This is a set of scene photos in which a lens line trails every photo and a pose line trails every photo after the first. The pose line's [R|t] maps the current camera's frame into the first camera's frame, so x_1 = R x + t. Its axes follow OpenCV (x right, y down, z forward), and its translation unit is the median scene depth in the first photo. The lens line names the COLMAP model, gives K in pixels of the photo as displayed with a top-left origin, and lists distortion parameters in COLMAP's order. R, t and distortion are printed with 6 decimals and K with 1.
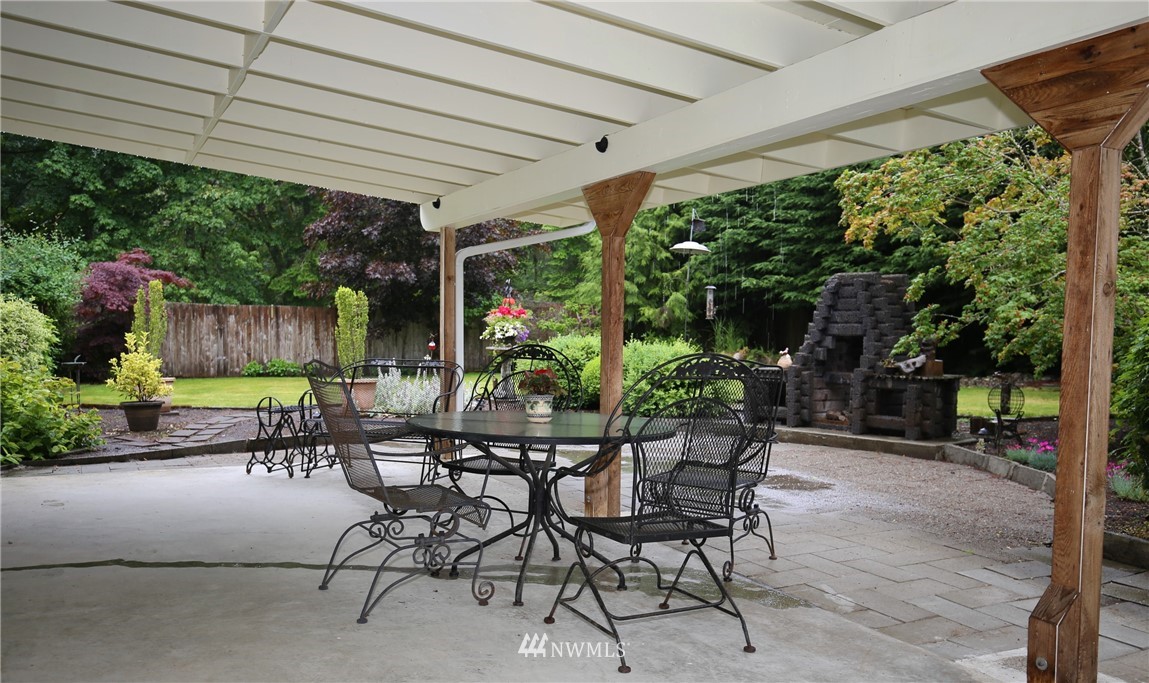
lens RADIAL K [[734.1, 0, 575.8], [0, 734.1, 345.3], [0, 0, 1]] dist [0.005840, -0.001775]
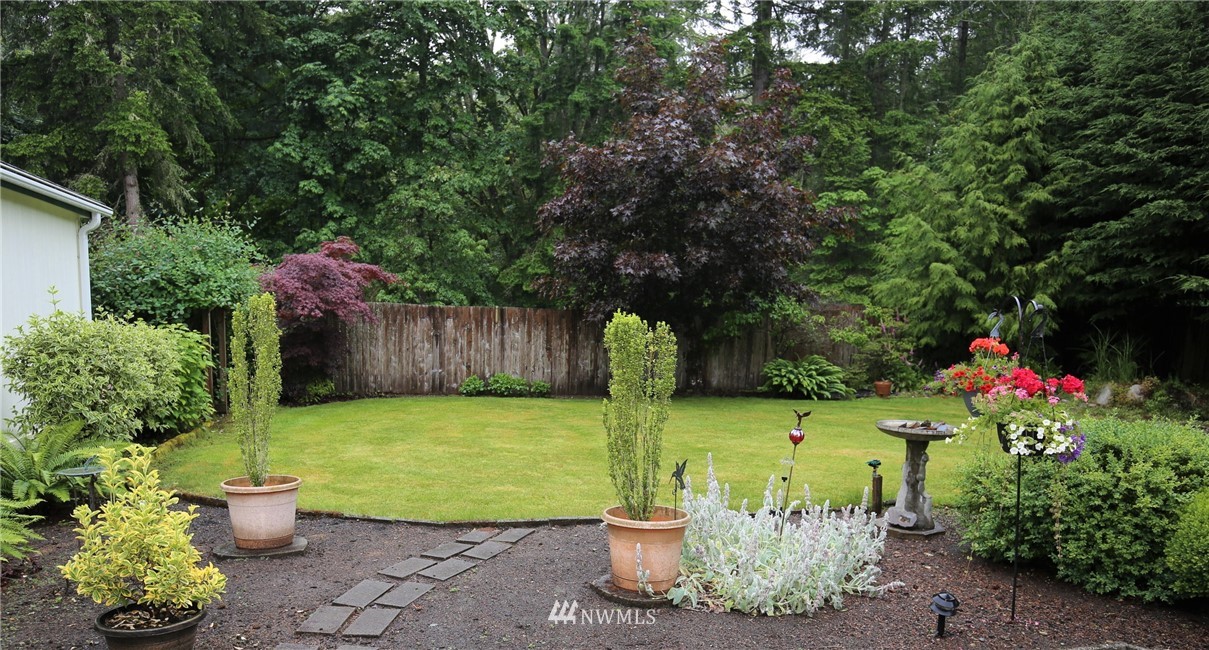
lens RADIAL K [[797.2, 0, 603.3], [0, 797.2, 323.7], [0, 0, 1]] dist [-0.026998, 0.001019]
pose [[0.964710, 0.020436, -0.262521, -0.063394], [-0.025979, 0.999506, -0.017663, -0.019954], [0.262031, 0.023859, 0.964765, 0.167323]]
